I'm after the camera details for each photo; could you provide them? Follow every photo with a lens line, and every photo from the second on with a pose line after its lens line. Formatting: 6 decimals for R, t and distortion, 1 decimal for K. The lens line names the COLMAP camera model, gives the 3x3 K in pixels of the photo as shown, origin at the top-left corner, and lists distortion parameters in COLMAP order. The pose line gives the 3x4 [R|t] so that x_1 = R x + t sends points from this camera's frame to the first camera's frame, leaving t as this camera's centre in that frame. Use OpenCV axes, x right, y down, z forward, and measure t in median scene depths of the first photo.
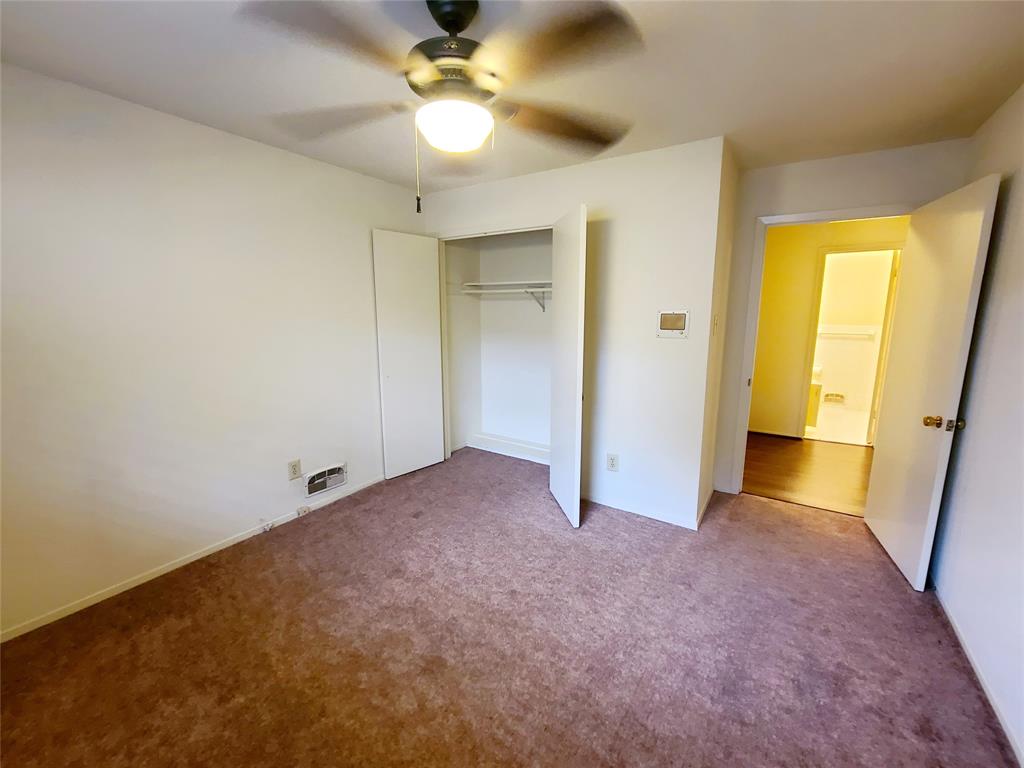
lens RADIAL K [[419.0, 0, 511.9], [0, 419.0, 382.8], [0, 0, 1]] dist [-0.000098, 0.000991]
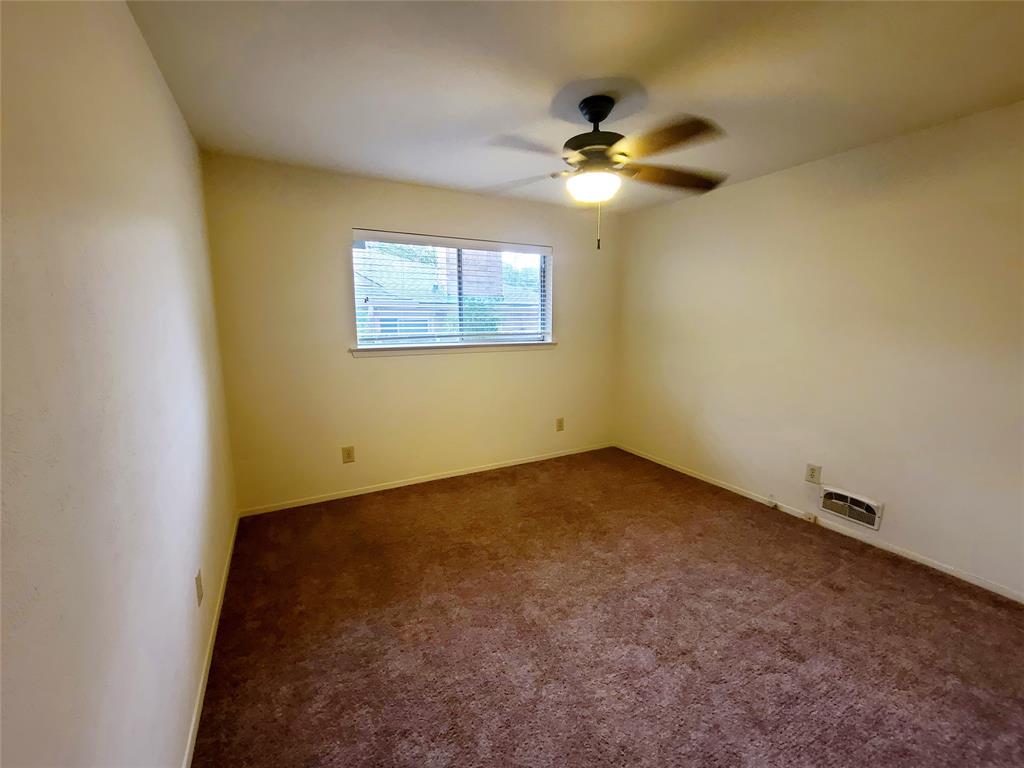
lens RADIAL K [[419.0, 0, 510.8], [0, 419.0, 386.3], [0, 0, 1]] dist [-0.000098, 0.000991]
pose [[-0.464277, 0.149913, -0.872910, 0.831871], [-0.154114, 0.956862, 0.246300, -0.161348], [0.872178, 0.248880, -0.421146, 0.933725]]
